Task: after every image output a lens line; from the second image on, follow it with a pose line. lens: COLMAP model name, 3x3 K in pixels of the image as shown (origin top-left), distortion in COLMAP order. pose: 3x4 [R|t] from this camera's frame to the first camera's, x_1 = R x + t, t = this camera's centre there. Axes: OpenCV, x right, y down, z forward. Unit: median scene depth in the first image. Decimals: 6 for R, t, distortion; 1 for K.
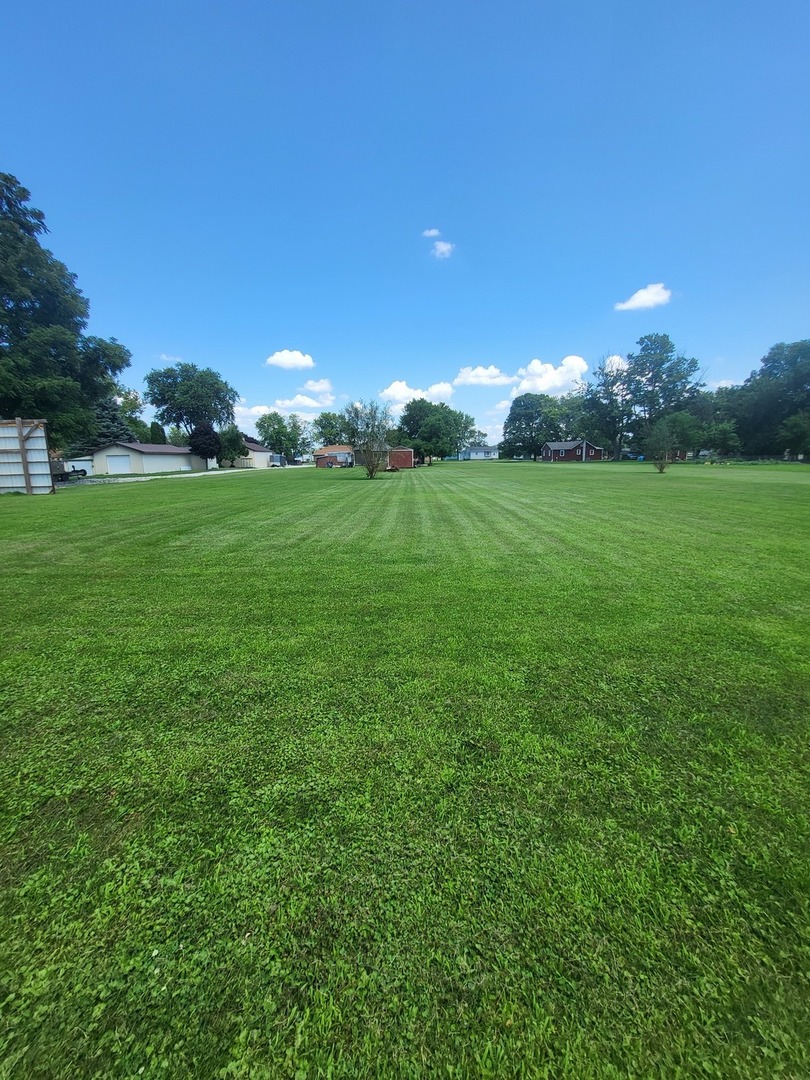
lens RADIAL K [[432.3, 0, 410.4], [0, 432.3, 543.7], [0, 0, 1]] dist [-0.001529, -0.000067]
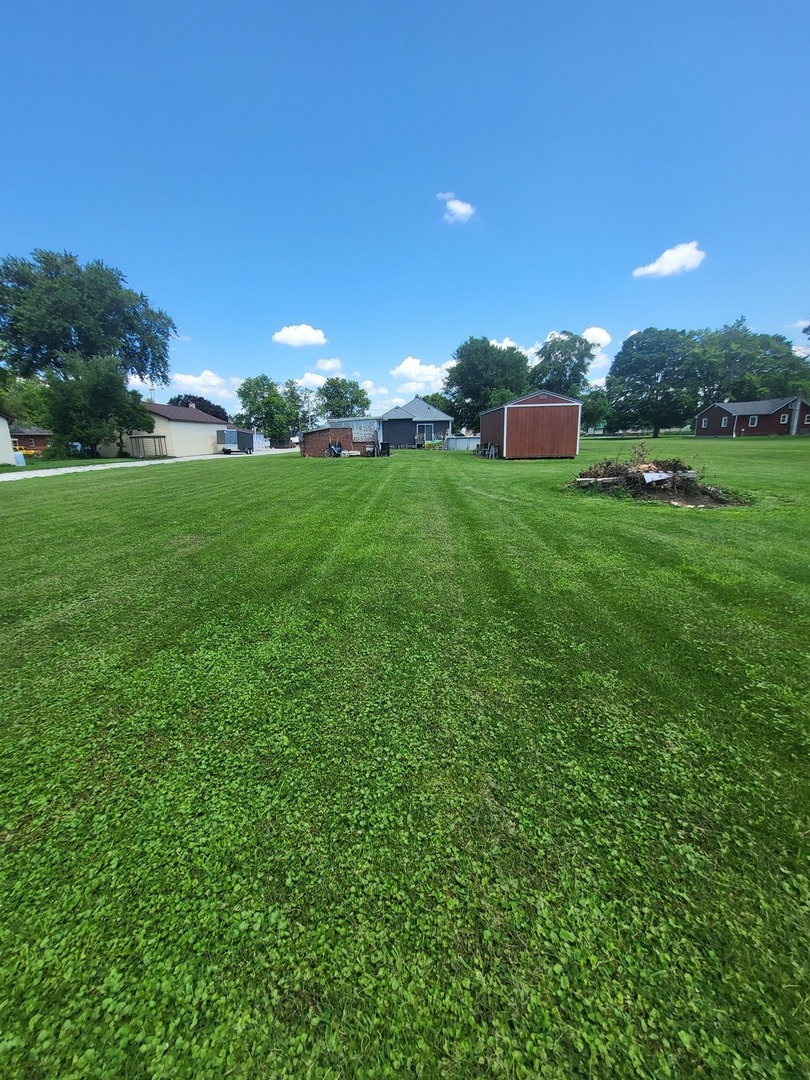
lens RADIAL K [[432.3, 0, 399.5], [0, 432.3, 536.6], [0, 0, 1]] dist [-0.001529, -0.000067]
pose [[0.998811, -0.001692, -0.048726, -0.047572], [0.003144, 0.999553, 0.029744, -0.050910], [0.048654, -0.029862, 0.998369, 0.268792]]
